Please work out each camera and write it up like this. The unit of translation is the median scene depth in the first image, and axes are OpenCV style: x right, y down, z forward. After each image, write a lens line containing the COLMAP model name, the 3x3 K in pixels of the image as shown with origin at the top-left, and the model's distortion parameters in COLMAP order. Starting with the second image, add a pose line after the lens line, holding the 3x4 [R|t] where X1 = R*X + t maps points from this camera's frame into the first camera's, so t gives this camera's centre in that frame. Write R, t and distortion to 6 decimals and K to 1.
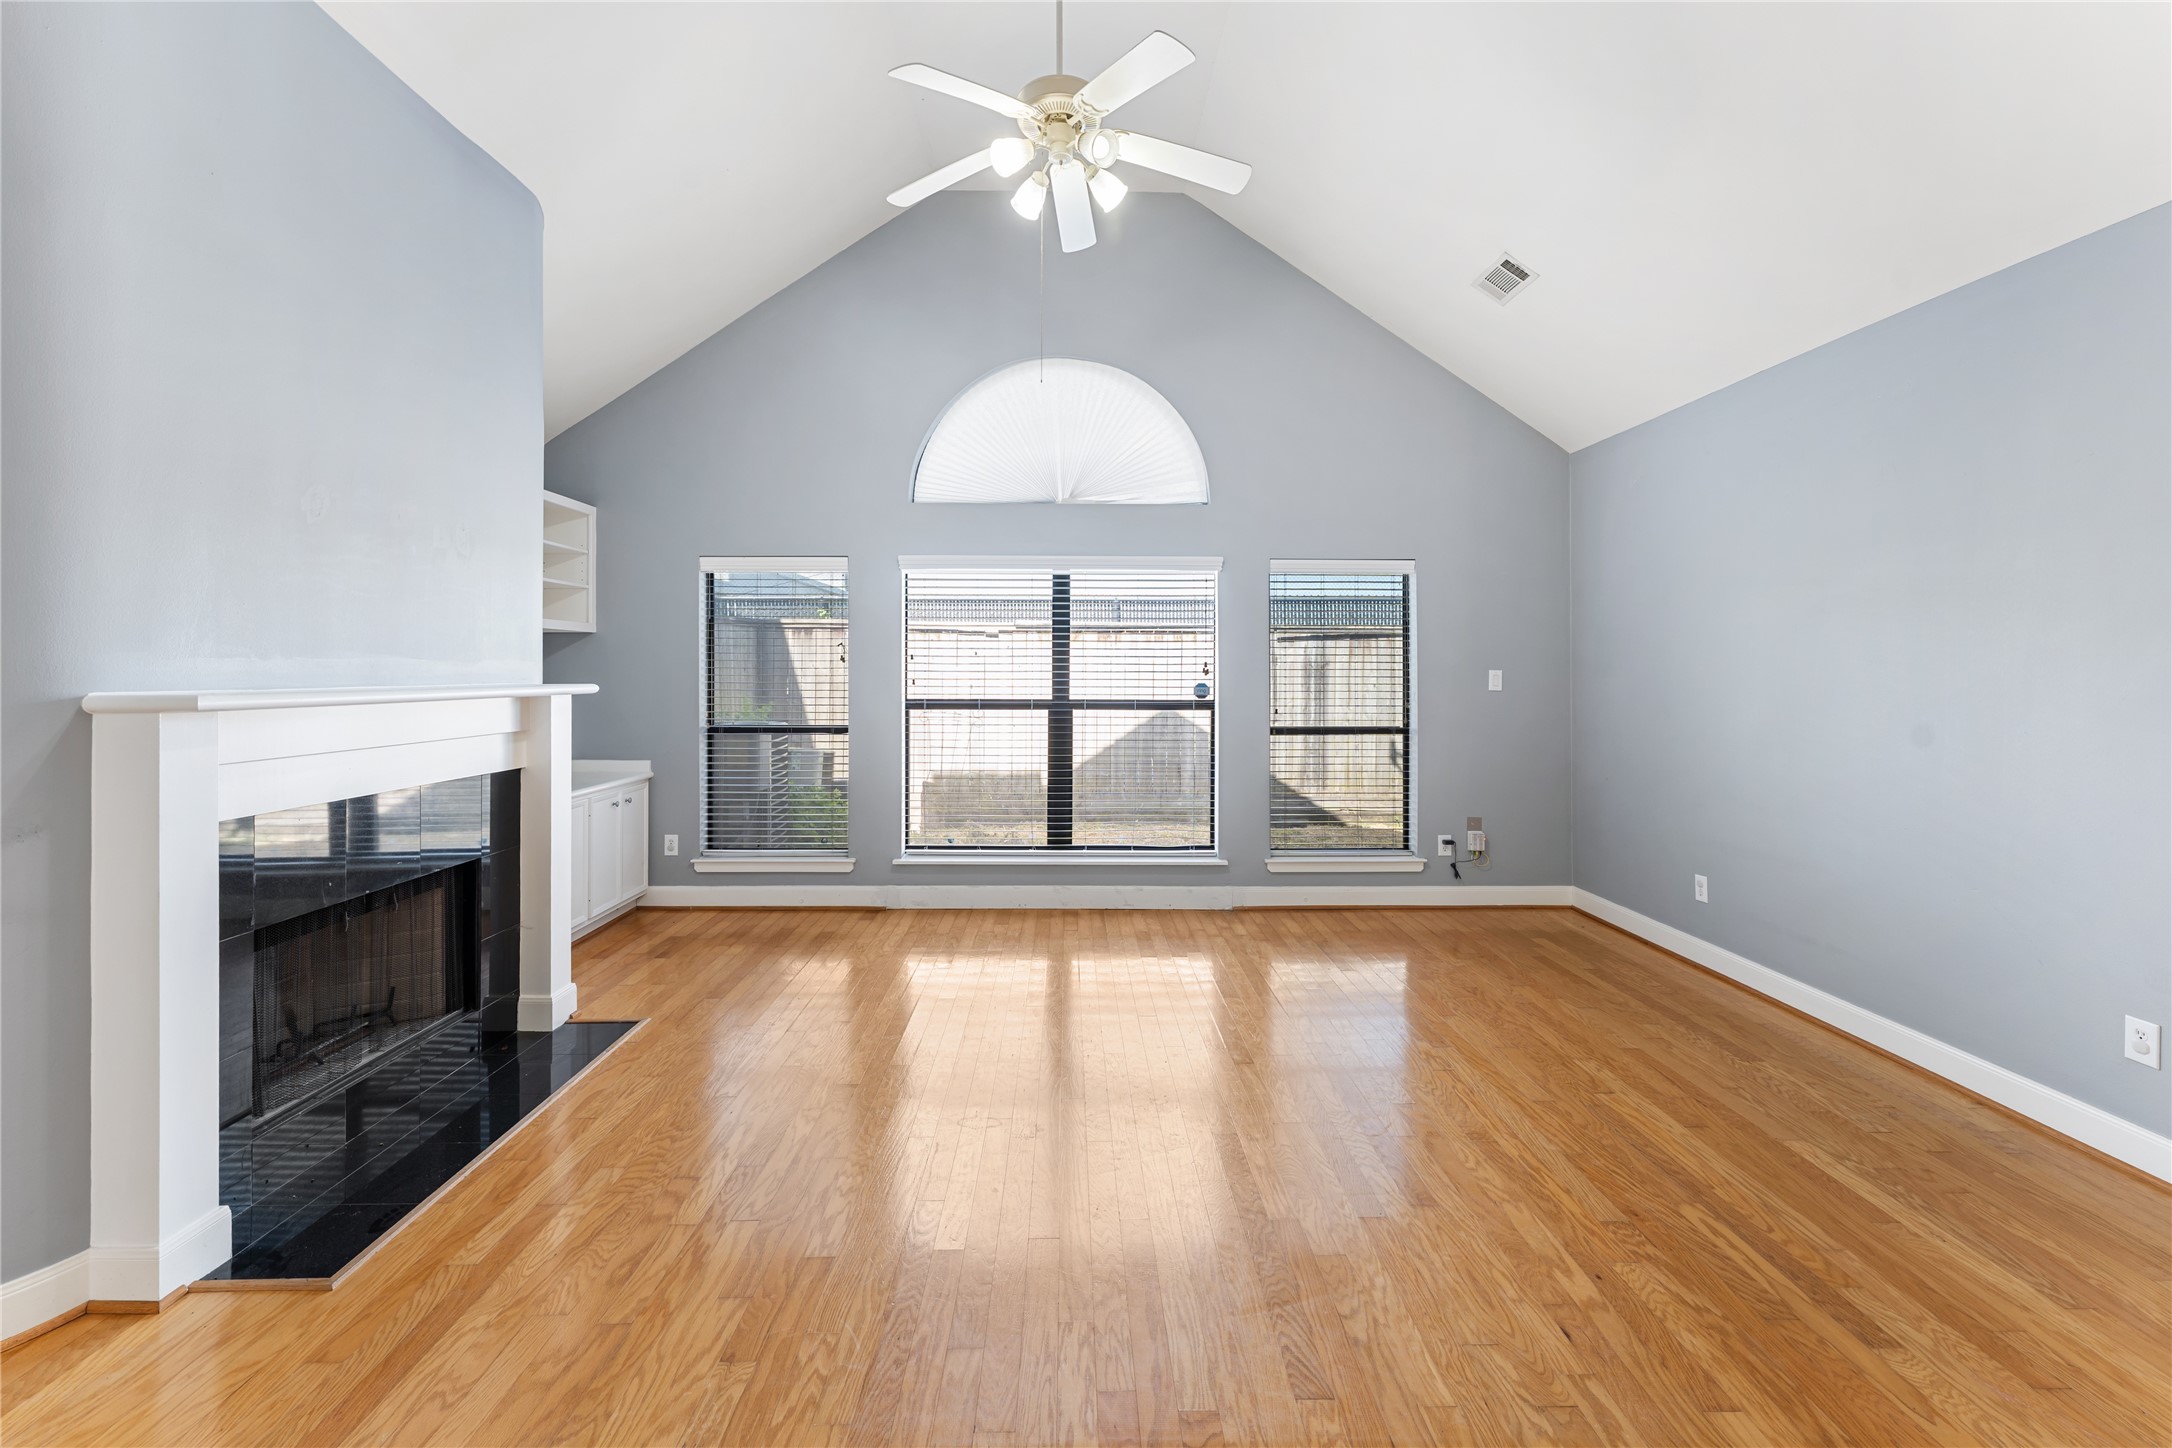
lens RADIAL K [[882.4, 0, 1081.9], [0, 882.4, 667.0], [0, 0, 1]] dist [0.003516, -0.001233]
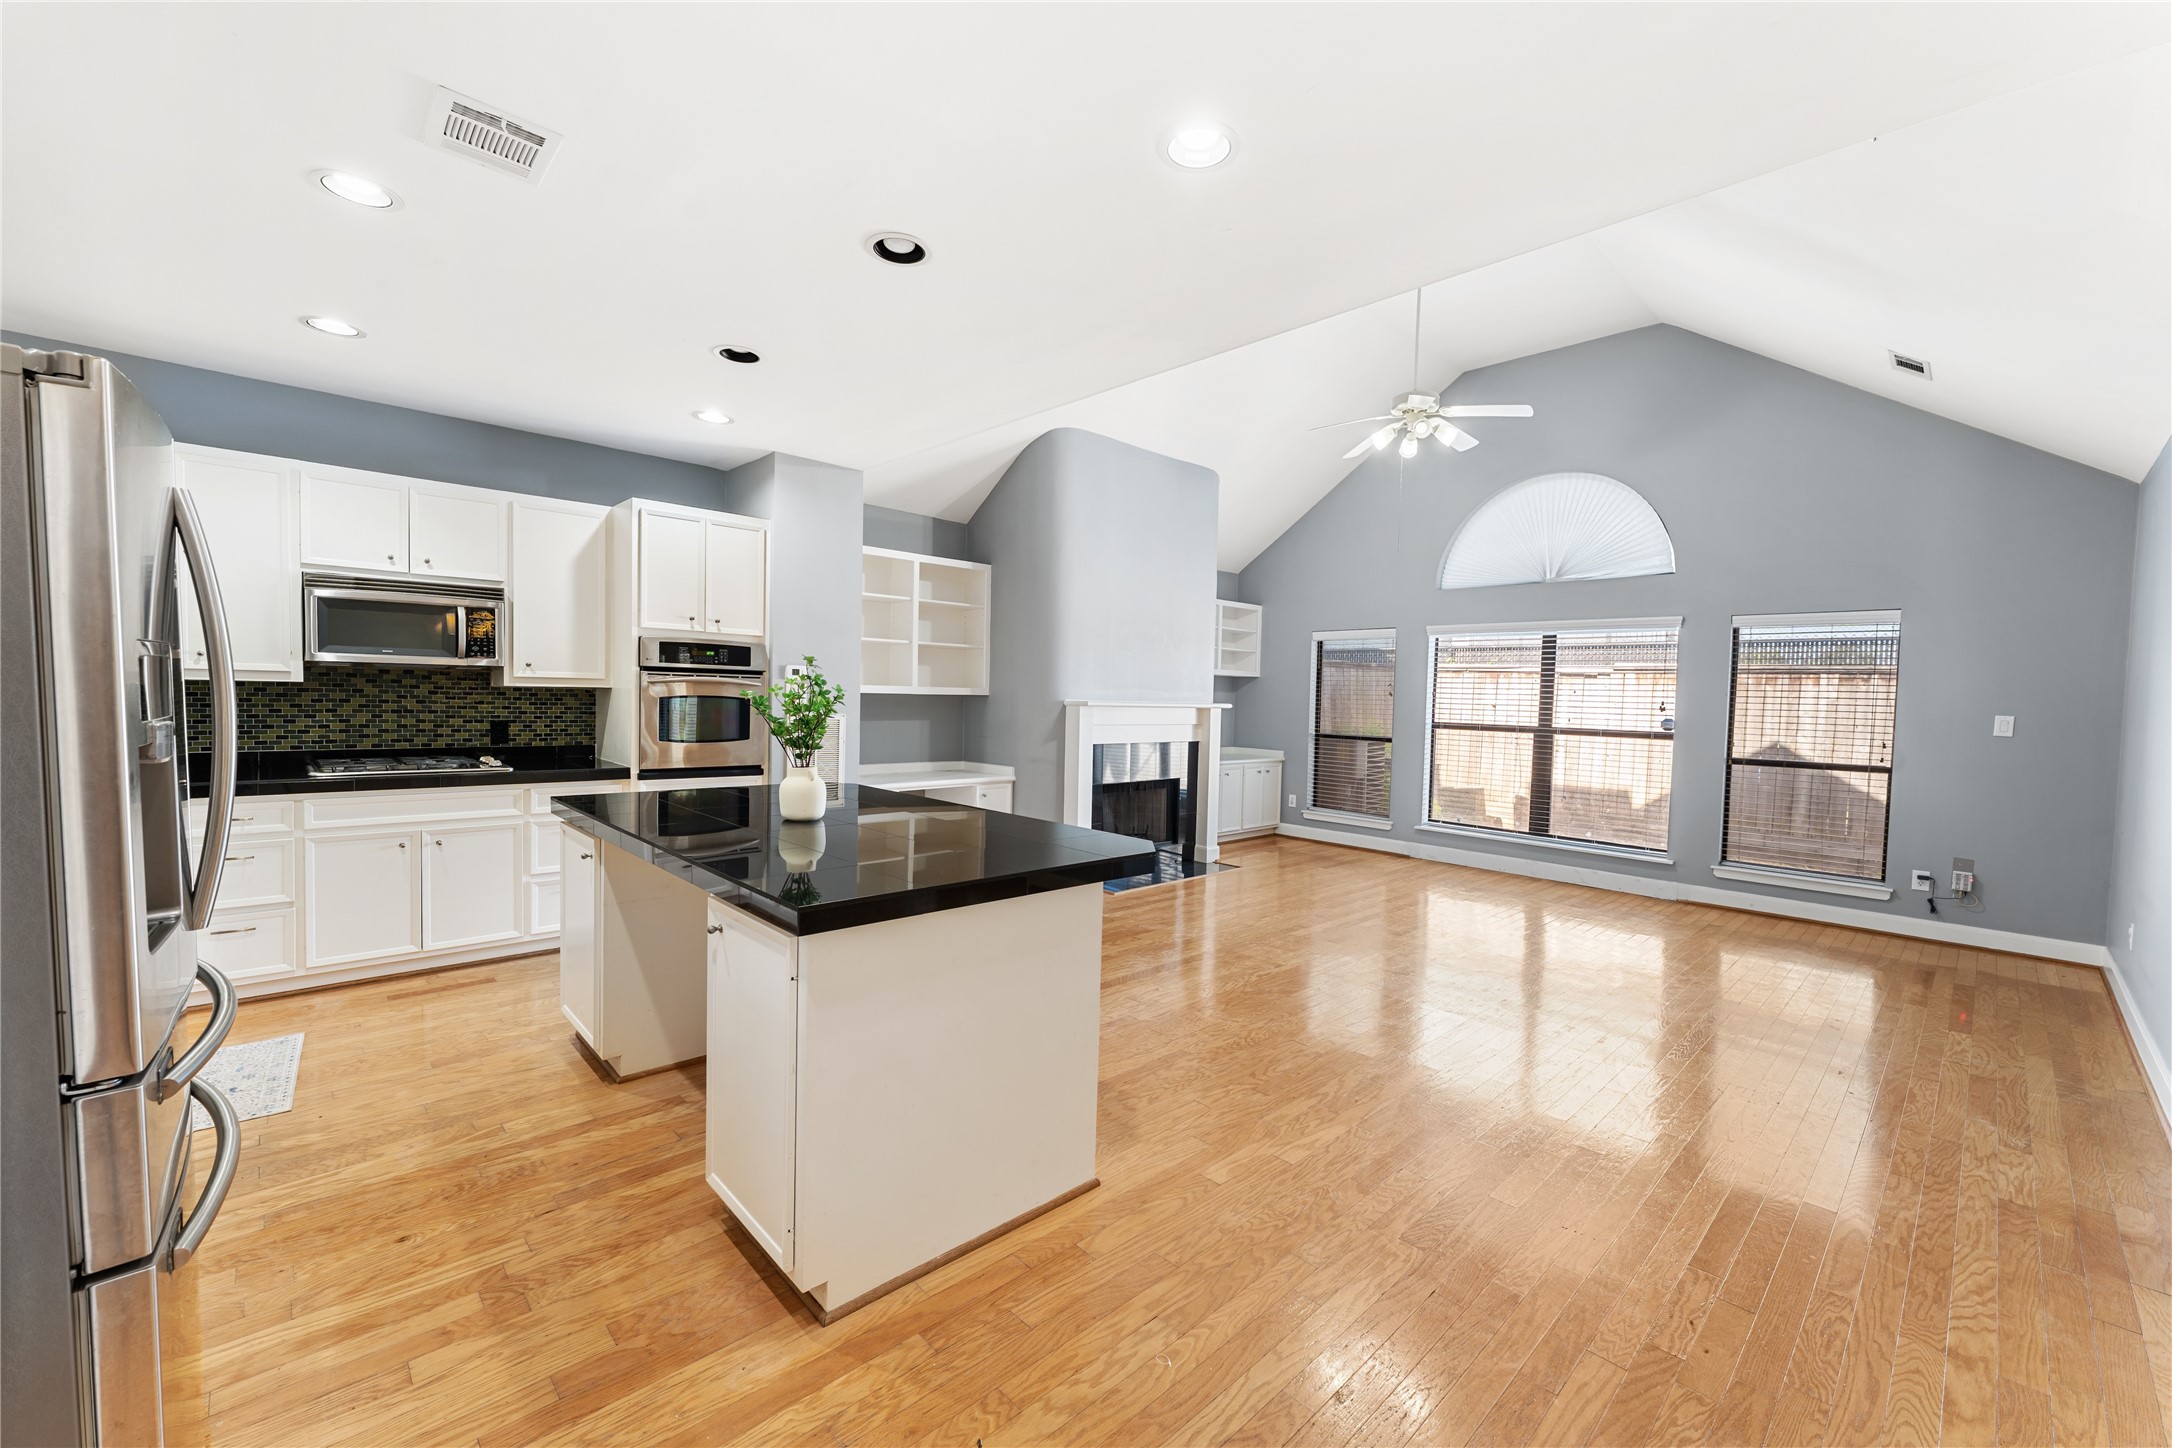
lens RADIAL K [[882.4, 0, 1099.3], [0, 882.4, 722.9], [0, 0, 1]] dist [0.003516, -0.001233]
pose [[0.690230, 0.040976, -0.722429, 0.492830], [-0.022259, 0.999125, 0.035402, -0.000748], [0.723248, -0.008355, 0.690538, -0.434945]]
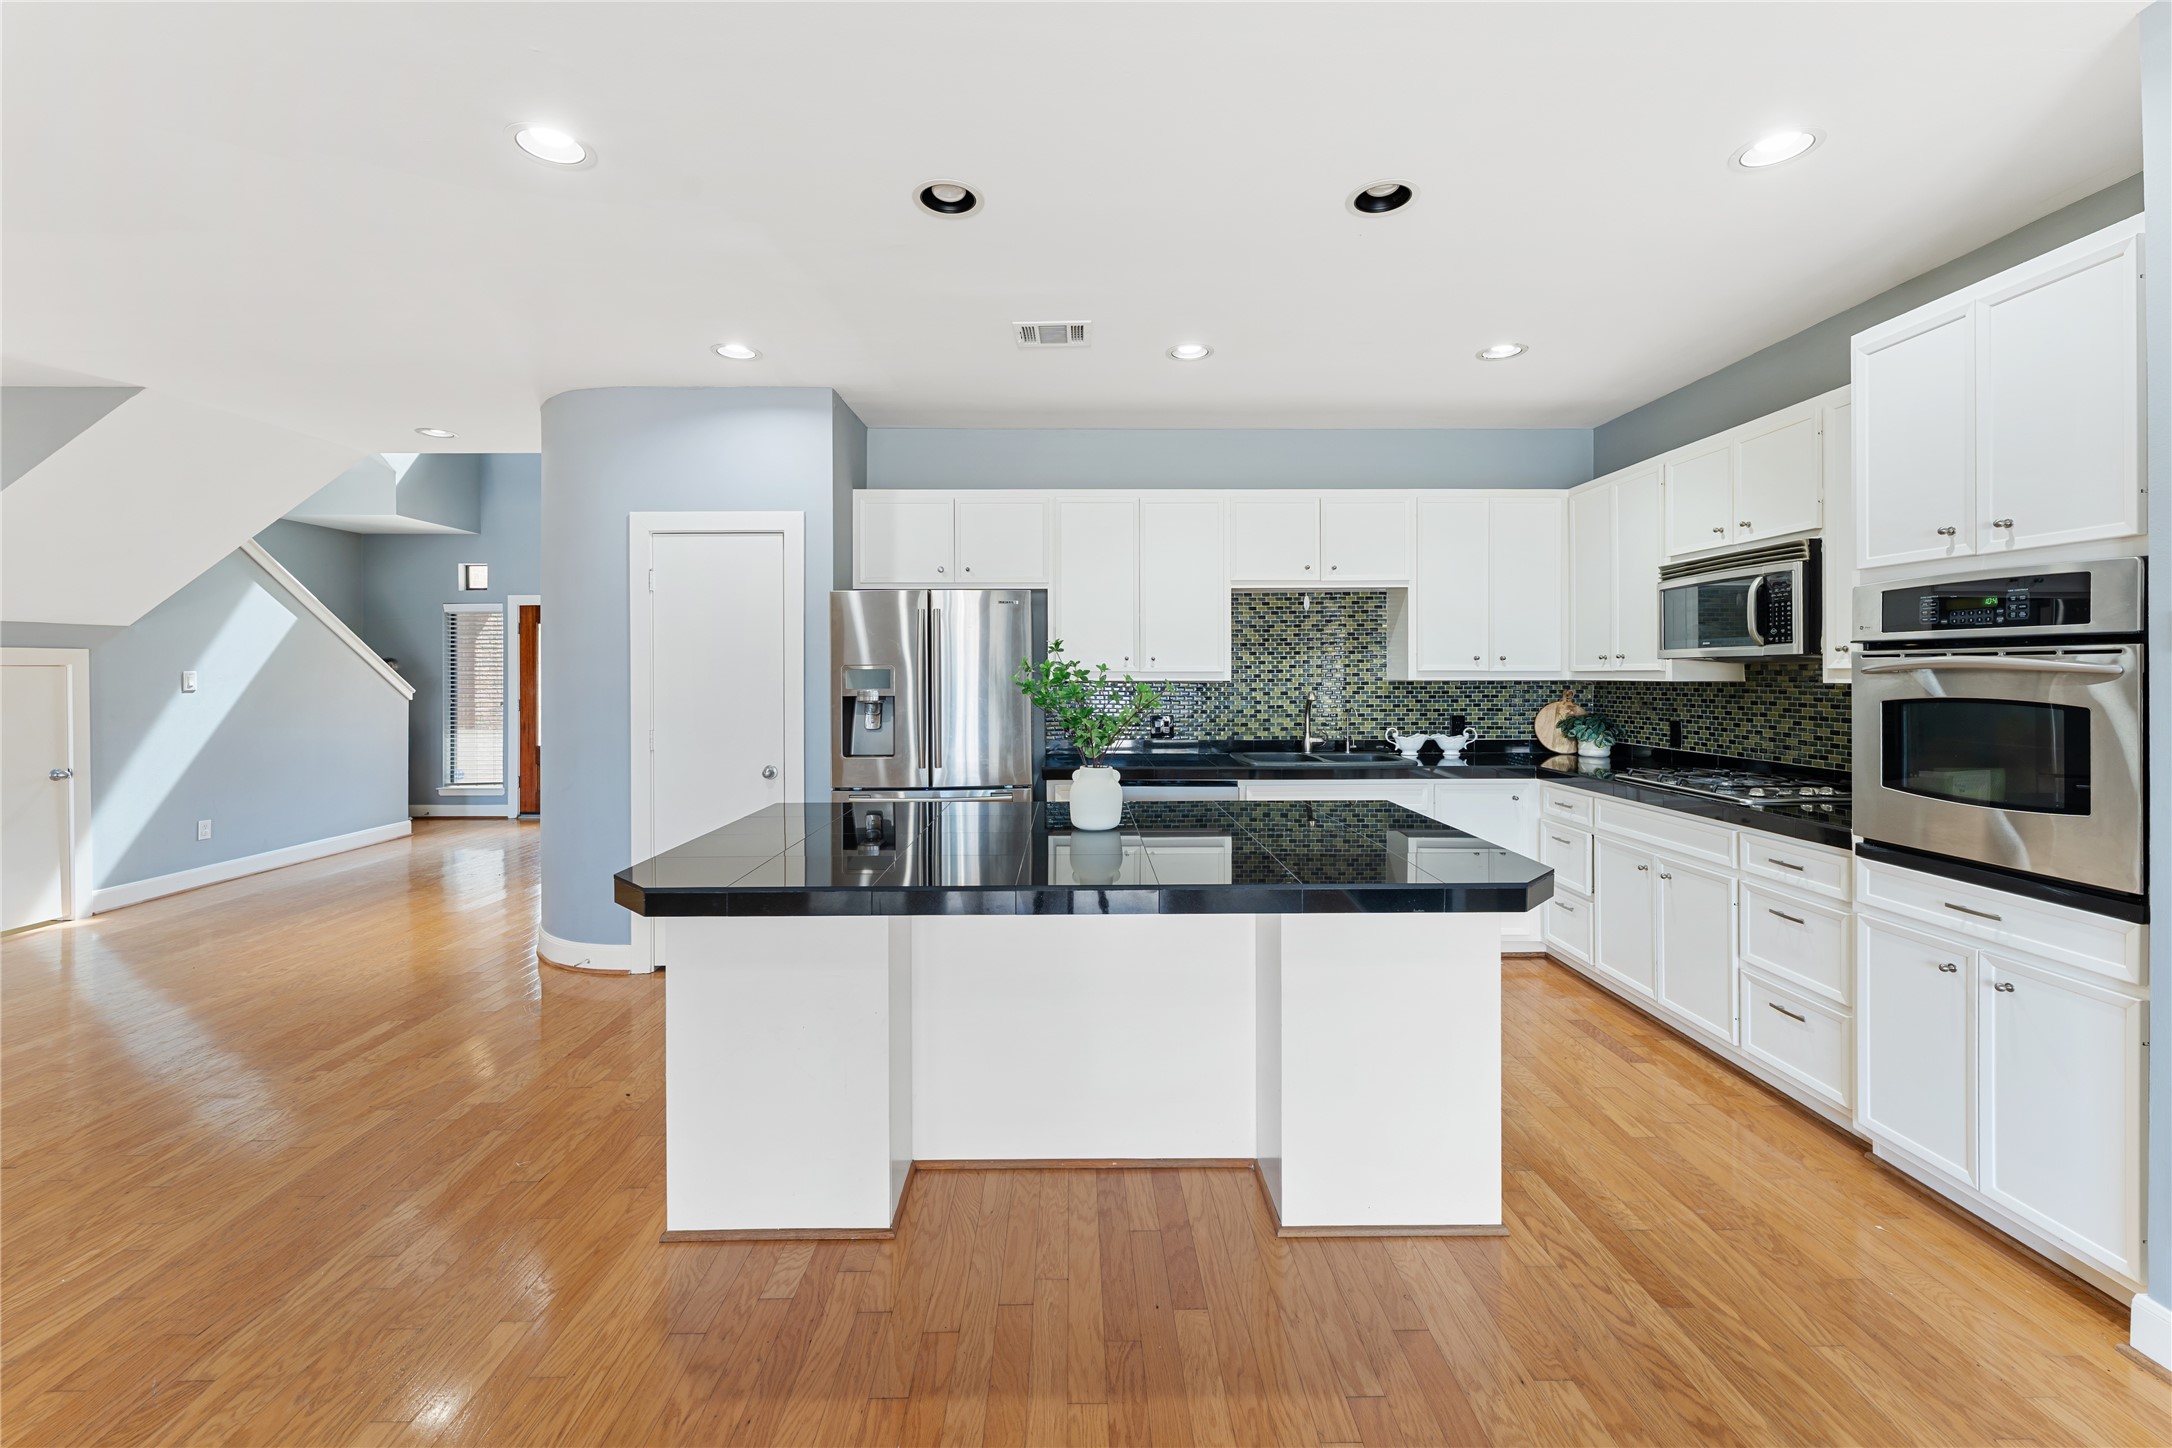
lens RADIAL K [[882.4, 0, 1072.8], [0, 882.4, 676.7], [0, 0, 1]] dist [0.003516, -0.001233]
pose [[-0.999945, -0.000780, 0.010474, -0.045692], [-0.000774, 0.999999, 0.000641, 0.002493], [-0.010475, 0.000633, -0.999945, 0.314569]]
